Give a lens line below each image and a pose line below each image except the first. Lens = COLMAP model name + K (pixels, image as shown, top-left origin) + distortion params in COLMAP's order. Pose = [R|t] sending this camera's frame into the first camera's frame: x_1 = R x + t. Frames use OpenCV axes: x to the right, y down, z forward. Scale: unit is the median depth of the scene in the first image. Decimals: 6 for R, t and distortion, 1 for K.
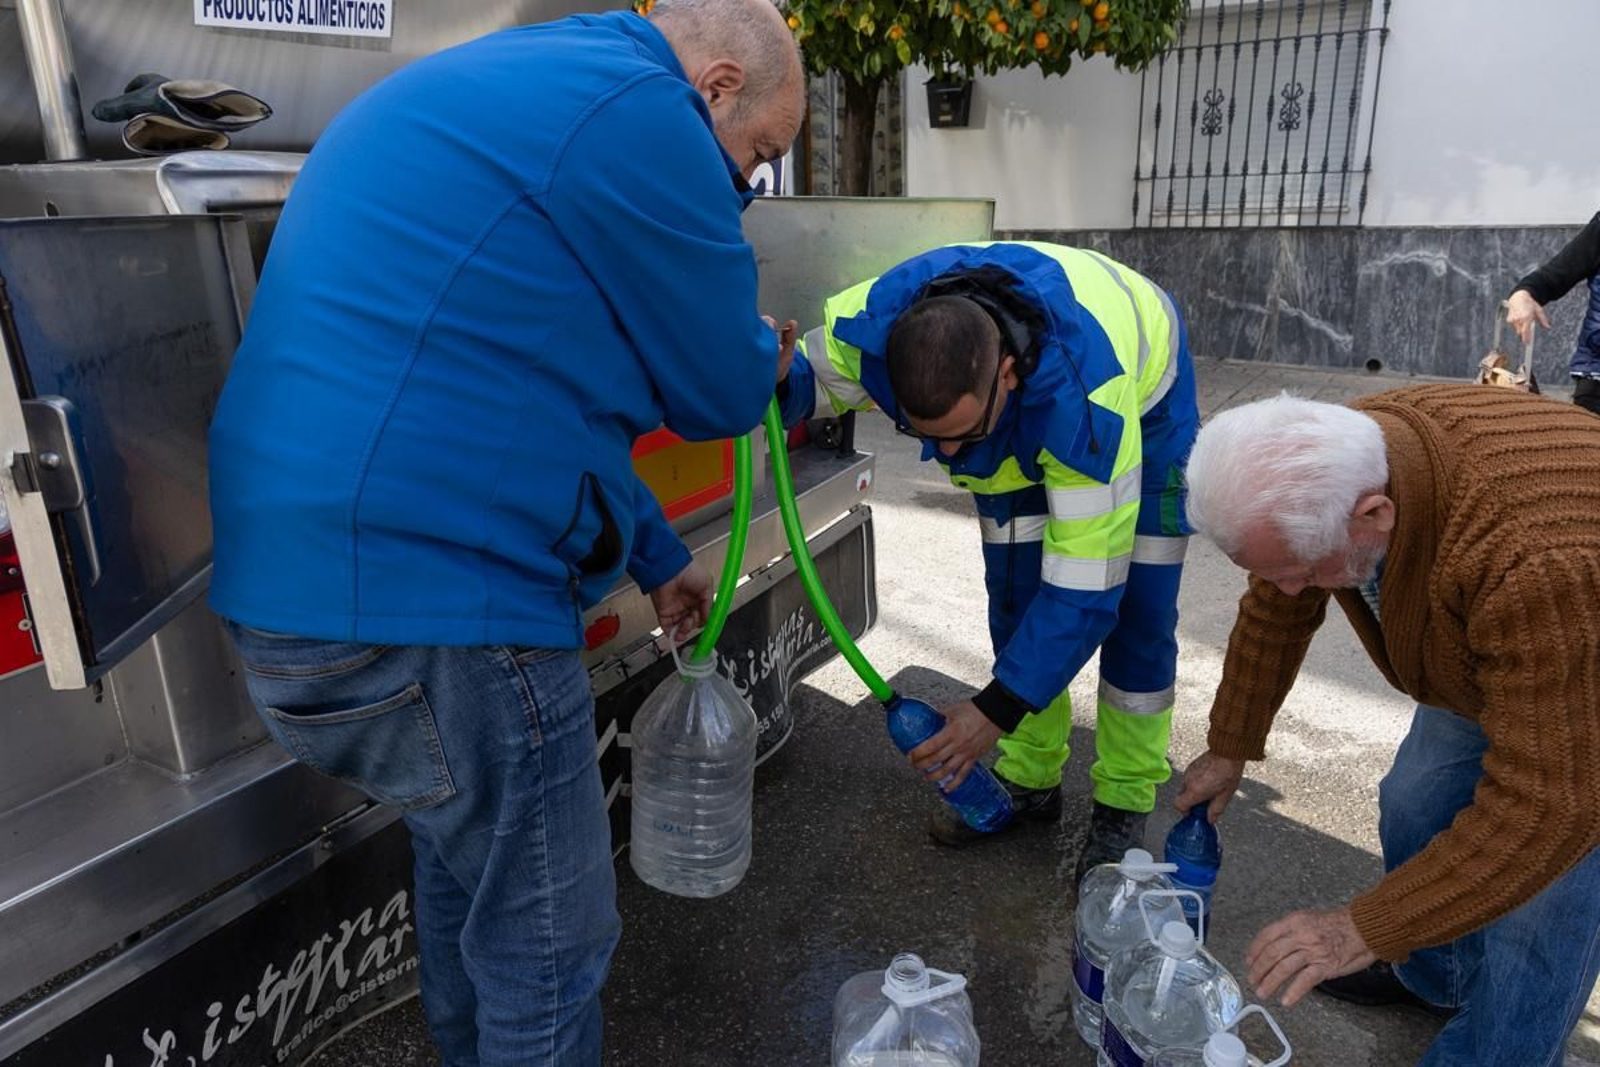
lens RADIAL K [[1074.4, 0, 806.5], [0, 1074.4, 541.0], [0, 0, 1]] dist [-0.006963, -0.001474]
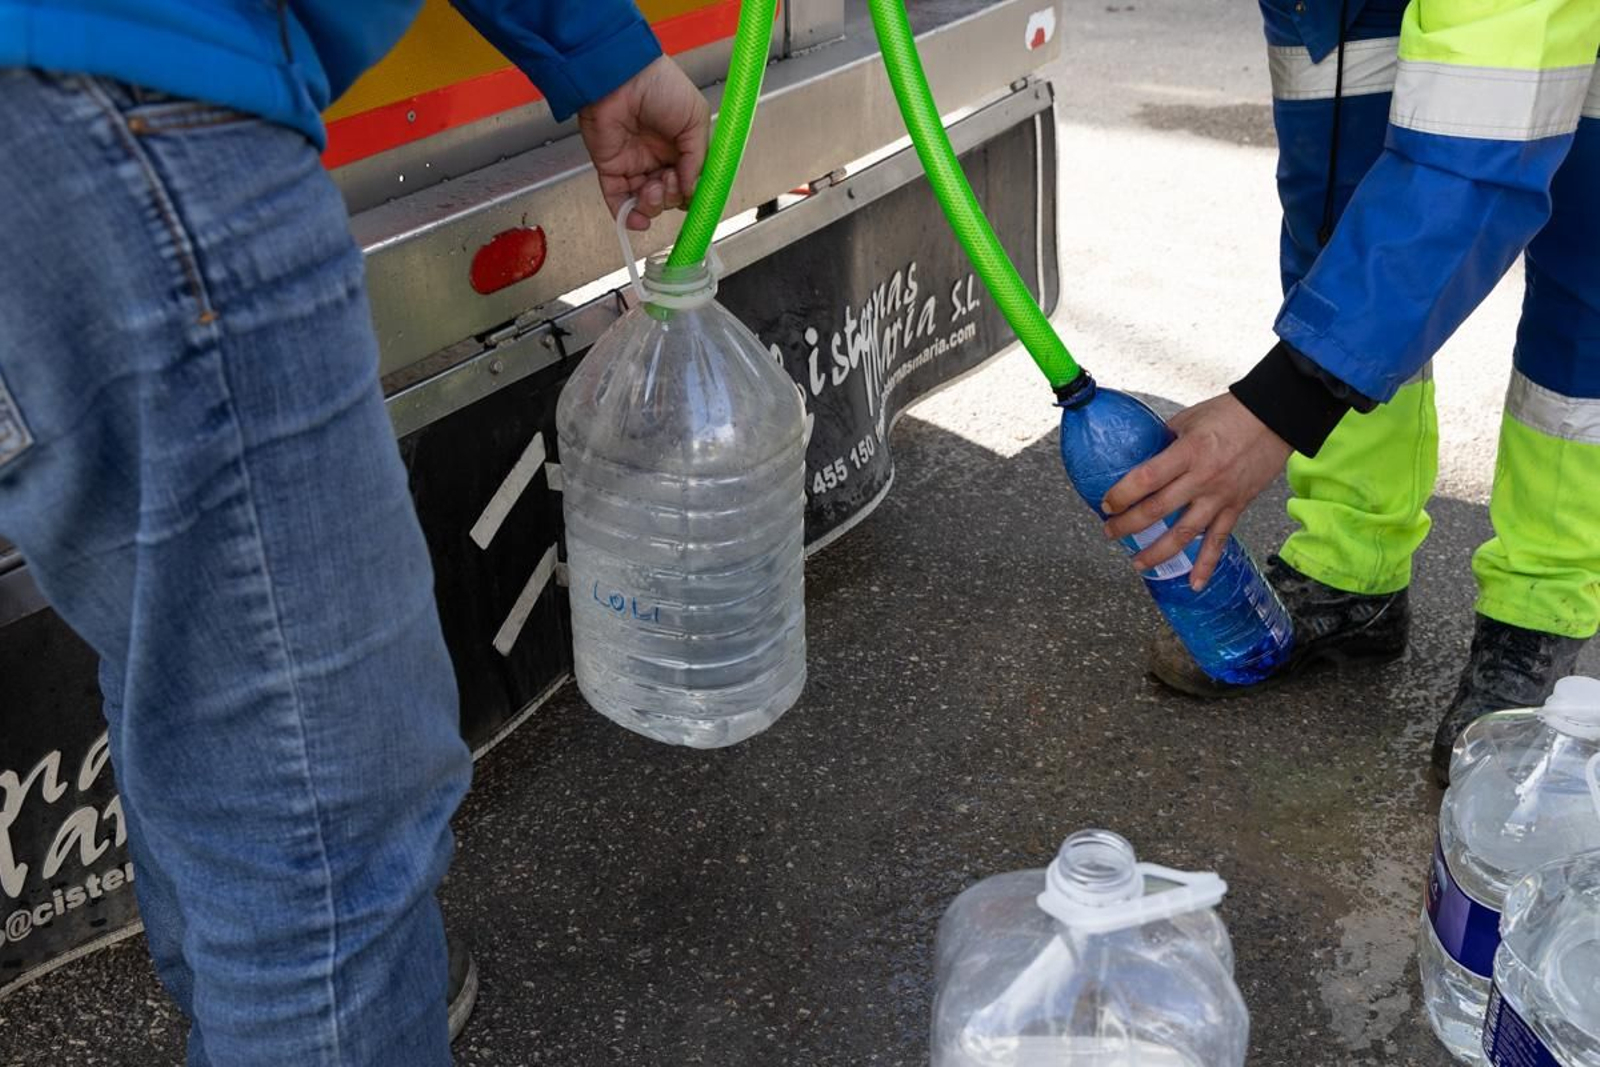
lens RADIAL K [[1798.8, 0, 798.7], [0, 1798.8, 556.3], [0, 0, 1]] dist [-0.007569, 0.000000]
pose [[0.996651, 0.015929, -0.080209, 0.013048], [-0.003311, 0.987902, 0.155047, 0.073144], [0.081708, -0.154262, 0.984646, 0.120642]]
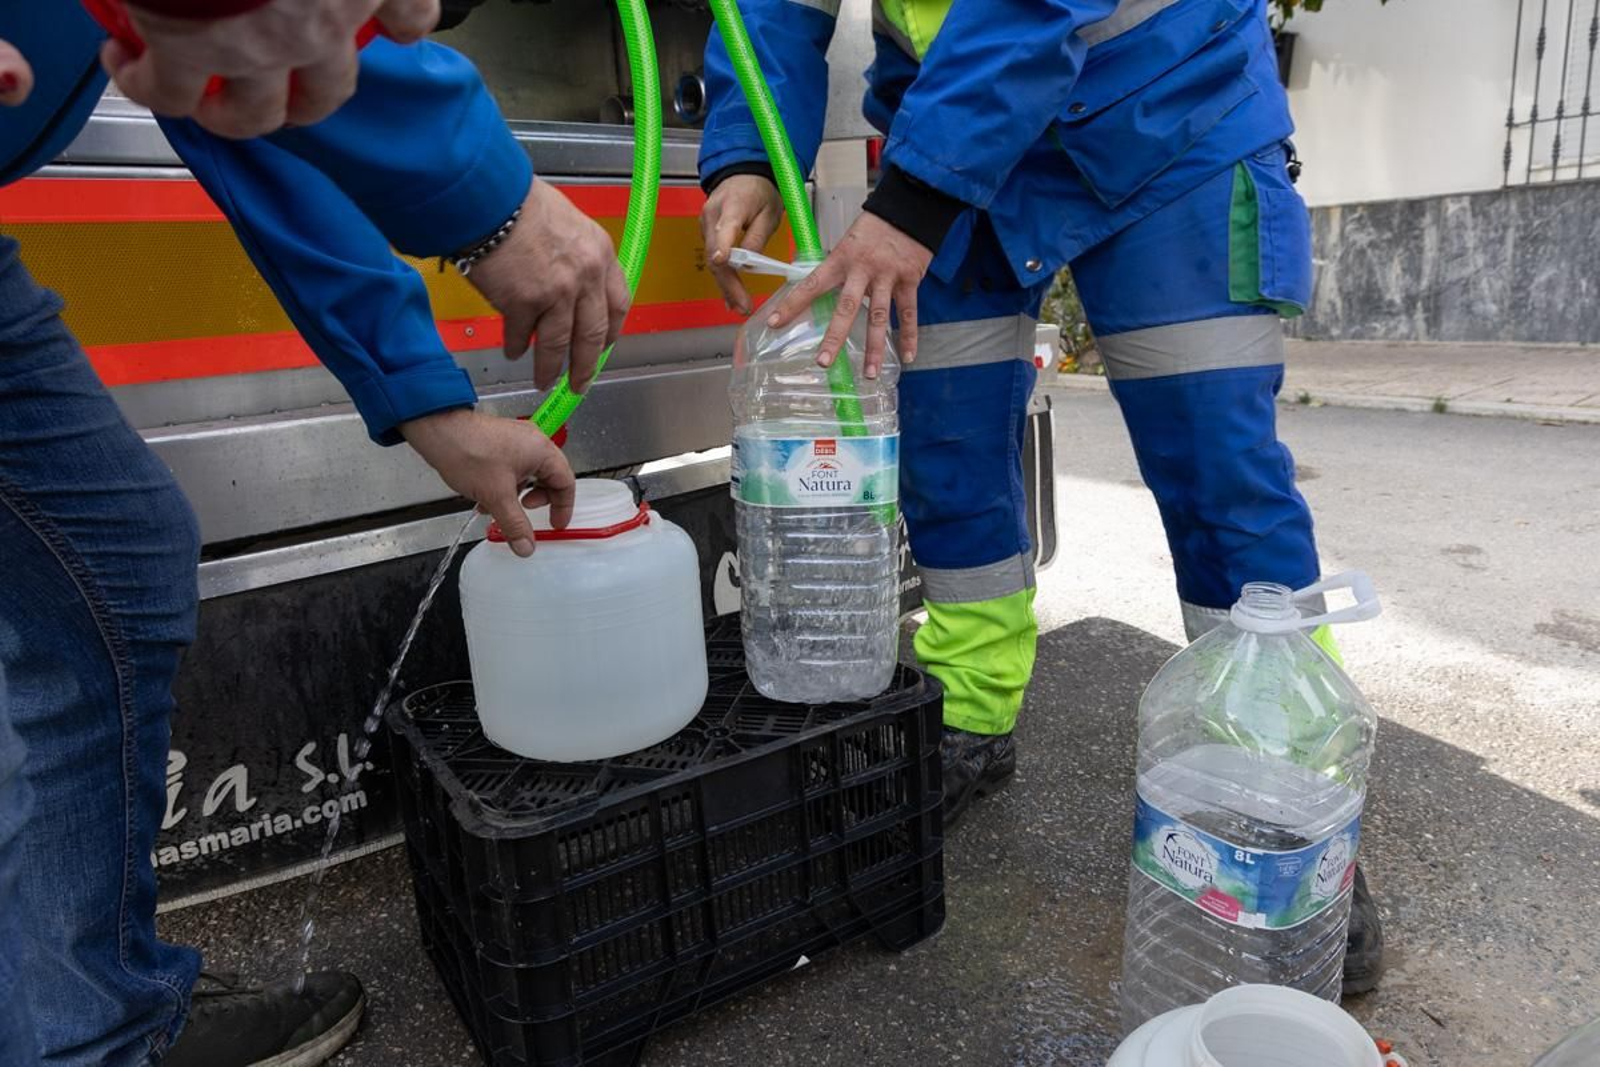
lens RADIAL K [[1074.4, 0, 807.6], [0, 1074.4, 535.9], [0, 0, 1]] dist [-0.006963, -0.001474]
pose [[0.957043, 0.043726, -0.286630, 0.141627], [-0.062954, 0.996318, -0.058208, 0.141758], [0.283029, 0.073752, 0.956271, 0.320656]]
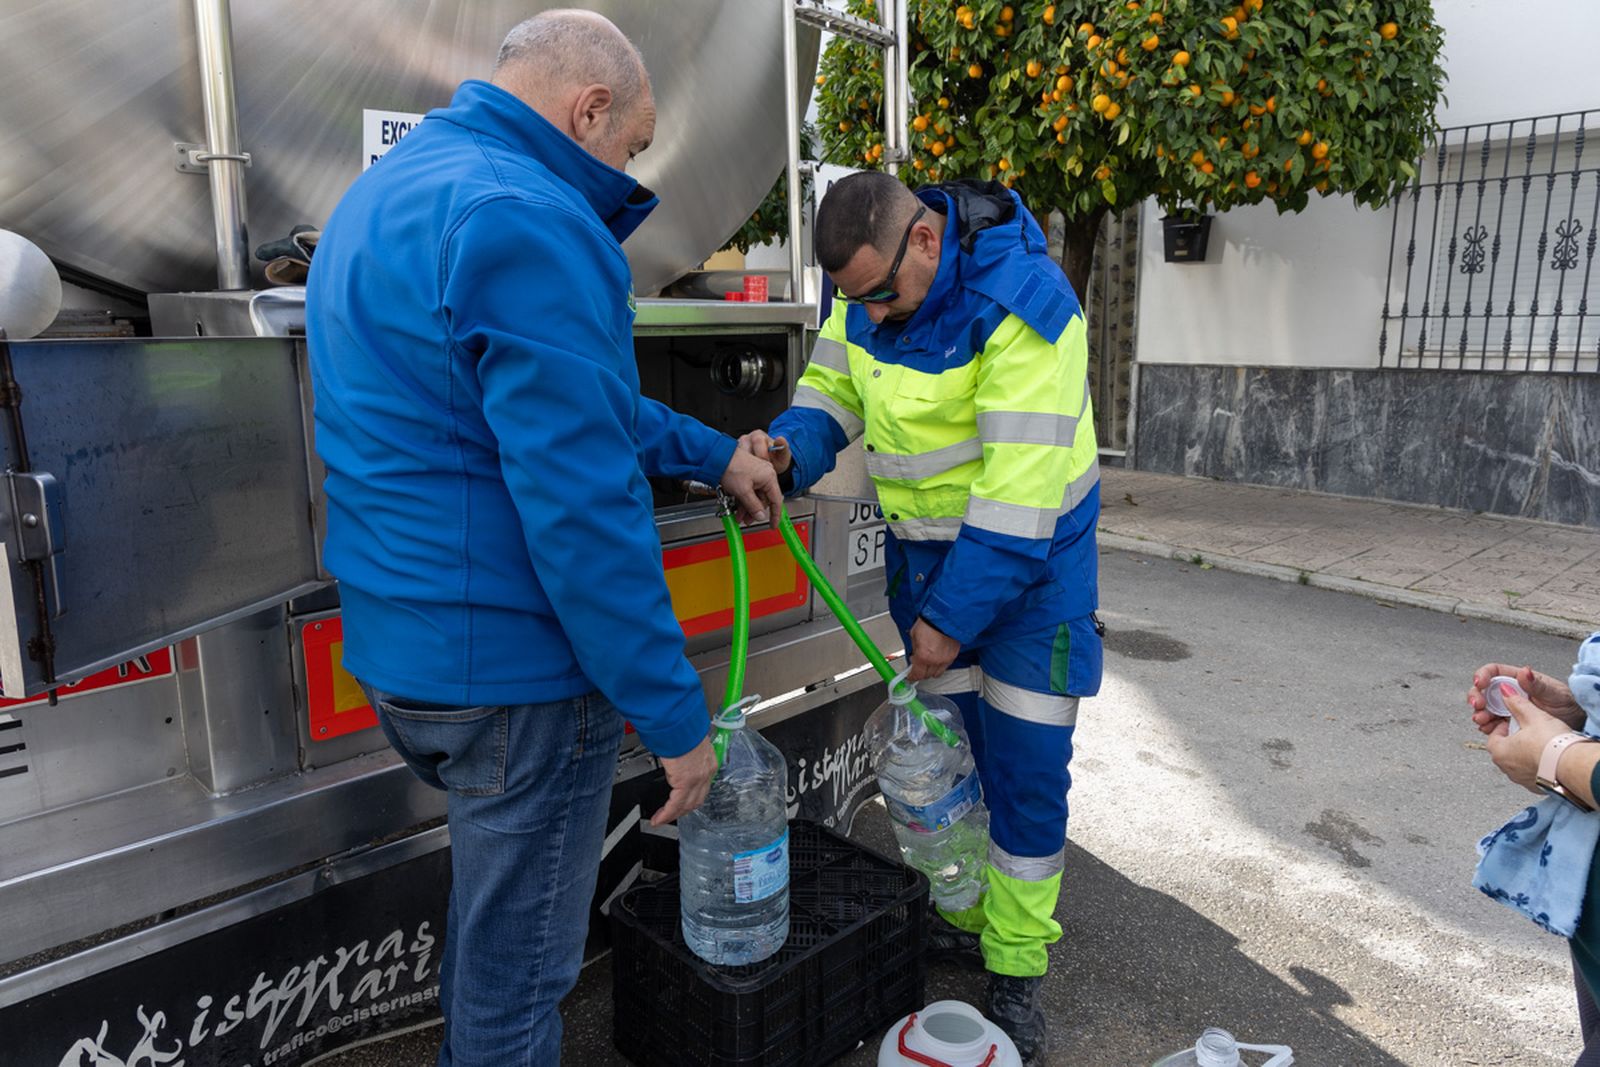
lens RADIAL K [[1072.0, 0, 797.1], [0, 1072.0, 527.9], [0, 0, 1]] dist [-0.006540, 0.000338]
pose [[0.964815, 0.074840, -0.252052, 0.178155], [-0.104026, 0.989068, -0.104516, -0.008508], [0.241474, 0.127059, 0.962053, -0.012441]]
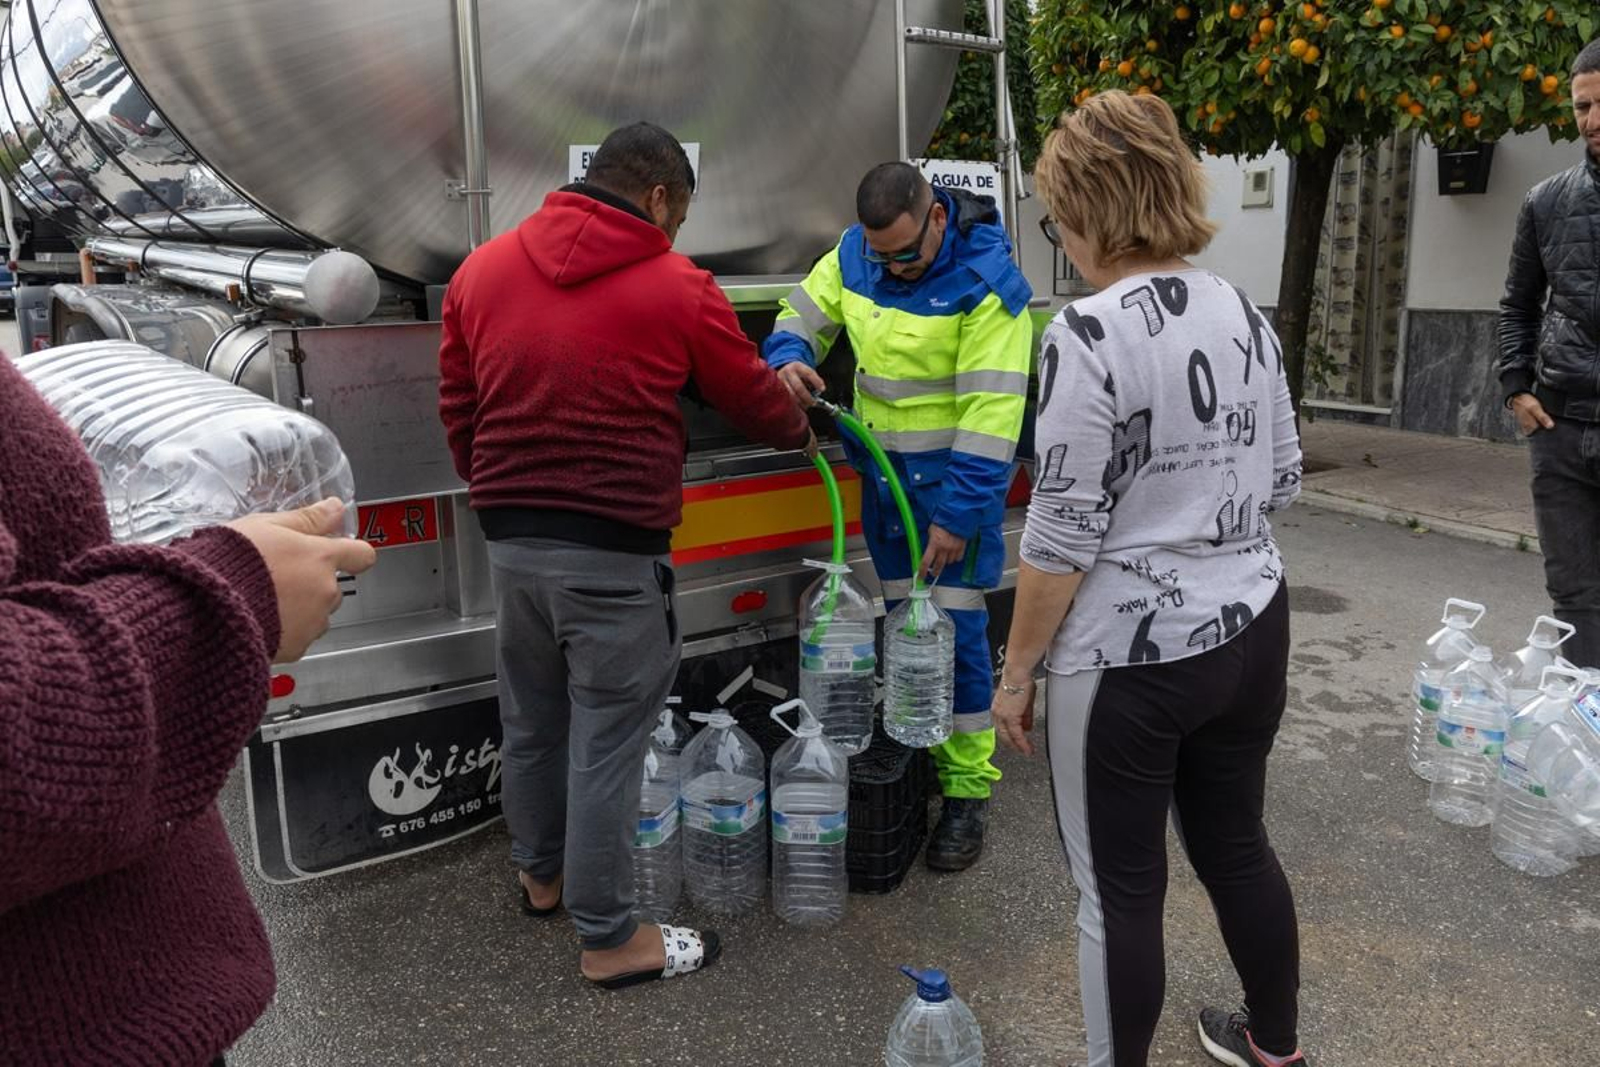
lens RADIAL K [[1253.6, 0, 792.4], [0, 1253.6, 522.1], [0, 0, 1]] dist [-0.023503, 0.008836]
pose [[0.878566, 0.107348, -0.465400, 0.494971], [-0.149770, 0.987188, -0.055028, 0.051406], [0.453531, 0.118049, 0.883388, -0.360474]]
